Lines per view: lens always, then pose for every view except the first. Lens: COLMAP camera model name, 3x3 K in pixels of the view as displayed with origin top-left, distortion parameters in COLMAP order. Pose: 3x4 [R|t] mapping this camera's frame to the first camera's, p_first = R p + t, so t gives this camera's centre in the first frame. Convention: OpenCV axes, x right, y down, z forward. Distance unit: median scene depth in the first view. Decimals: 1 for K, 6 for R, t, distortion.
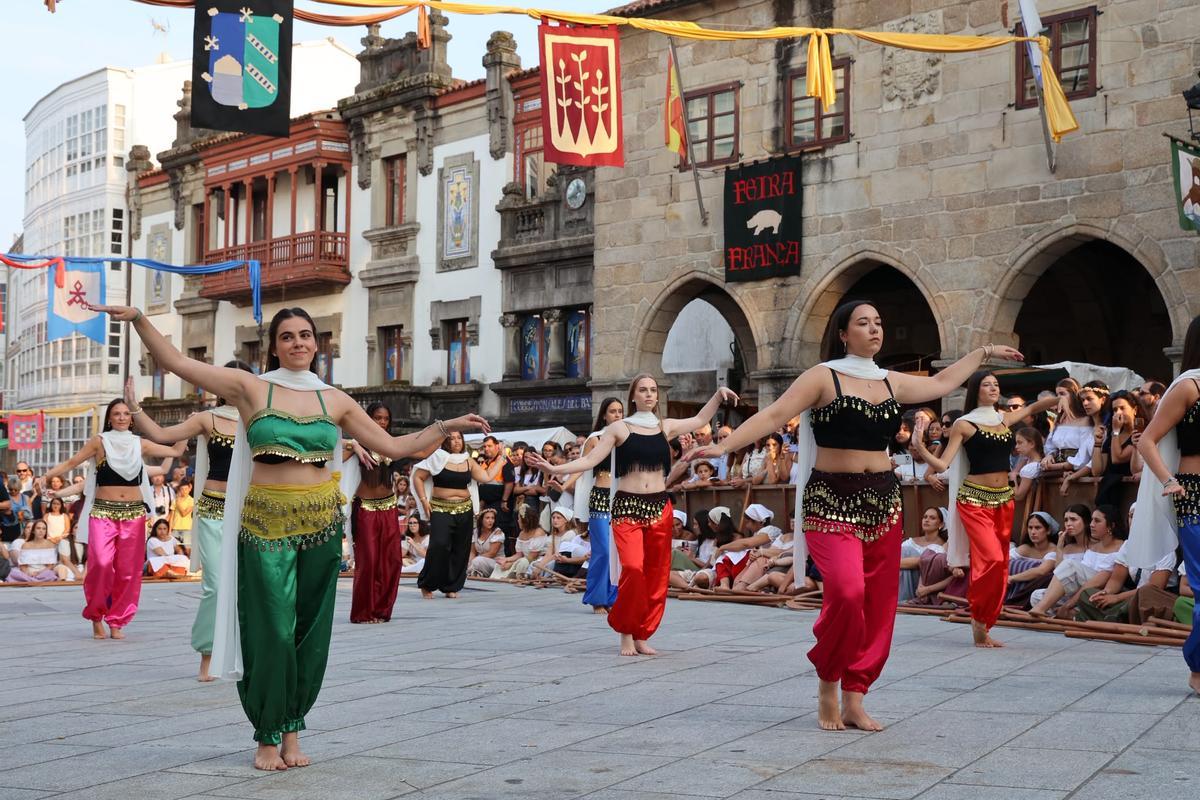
lens RADIAL K [[1645.0, 0, 600.0], [0, 1645.0, 400.0], [0, 0, 1]] dist [0.015495, 0.049912]
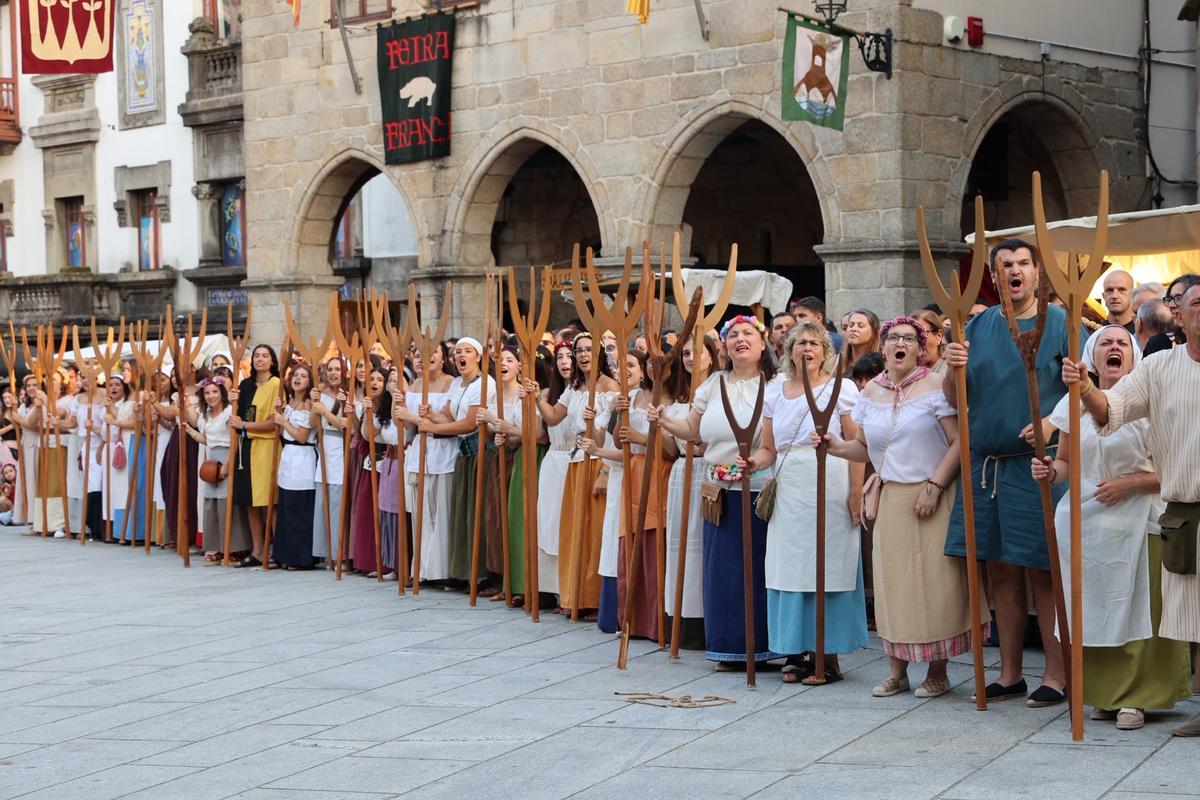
lens RADIAL K [[2208.0, 0, 600.0], [0, 2208.0, 400.0], [0, 0, 1]] dist [0.087216, 0.142729]
pose [[0.999155, -0.031485, 0.026431, 0.102970], [0.029386, 0.996646, 0.076373, -0.022753], [-0.028747, -0.075532, 0.996729, -0.093271]]
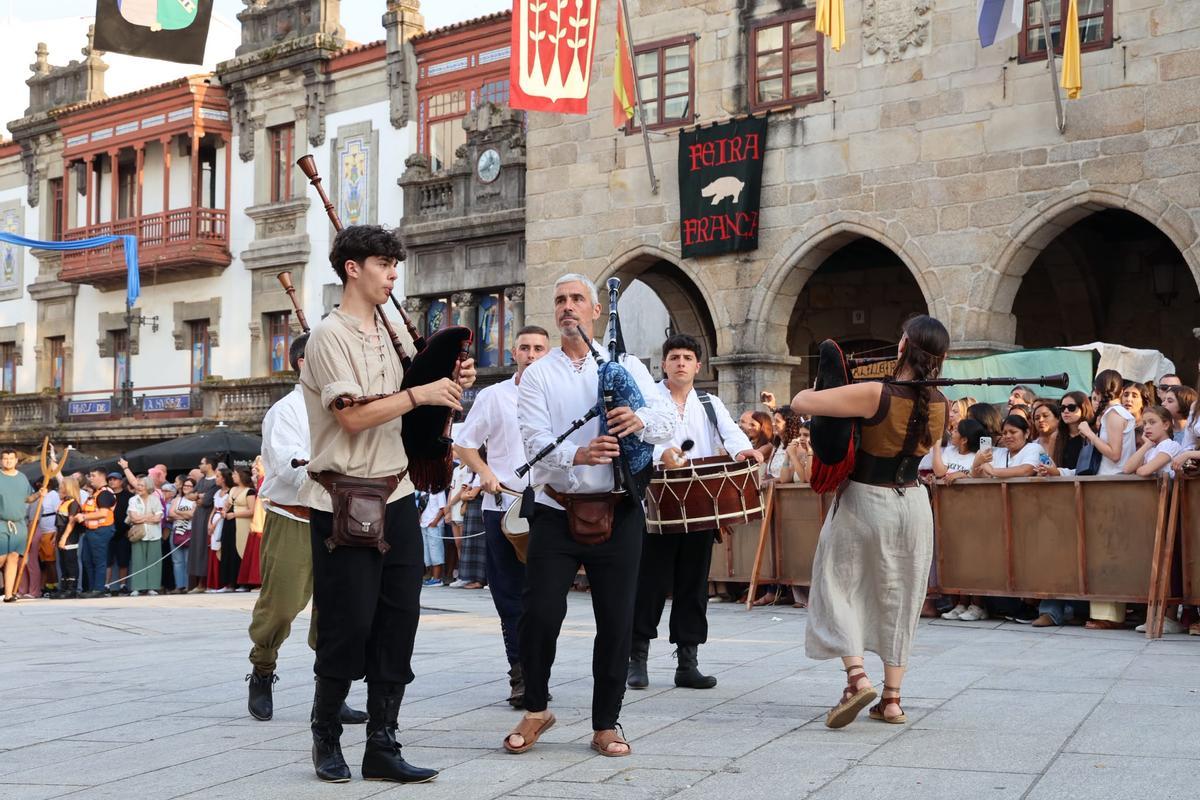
lens RADIAL K [[1674.2, 0, 600.0], [0, 1674.2, 400.0], [0, 0, 1]] dist [0.019103, 0.092845]
pose [[0.996290, -0.000673, 0.086061, -0.030495], [0.000595, 0.999999, 0.000932, 0.003349], [-0.086061, -0.000877, 0.996289, 0.063298]]
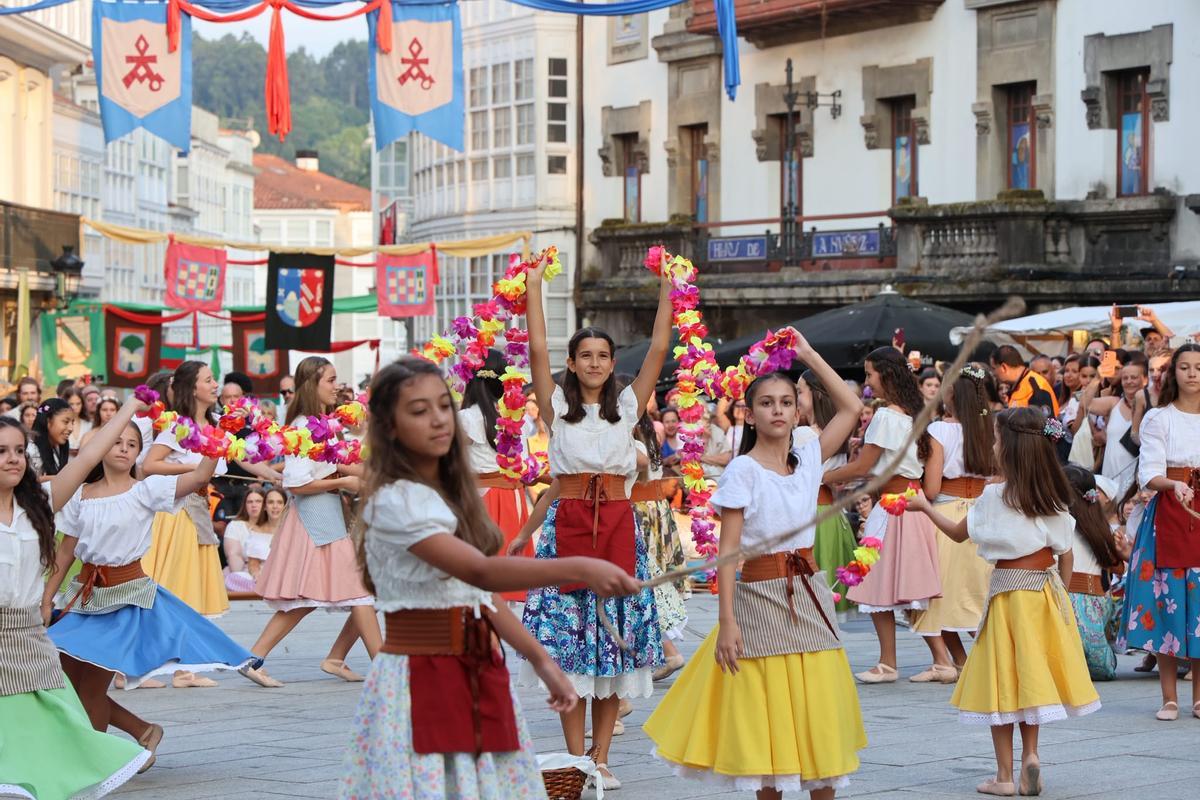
lens RADIAL K [[3394.8, 0, 605.5], [0, 3394.8, 402.2], [0, 0, 1]] dist [0.058915, 1.174597]
pose [[0.949793, -0.003940, -0.312853, 0.090542], [0.026403, 0.997363, 0.067596, -0.021531], [0.311762, -0.072463, 0.947393, -0.072250]]
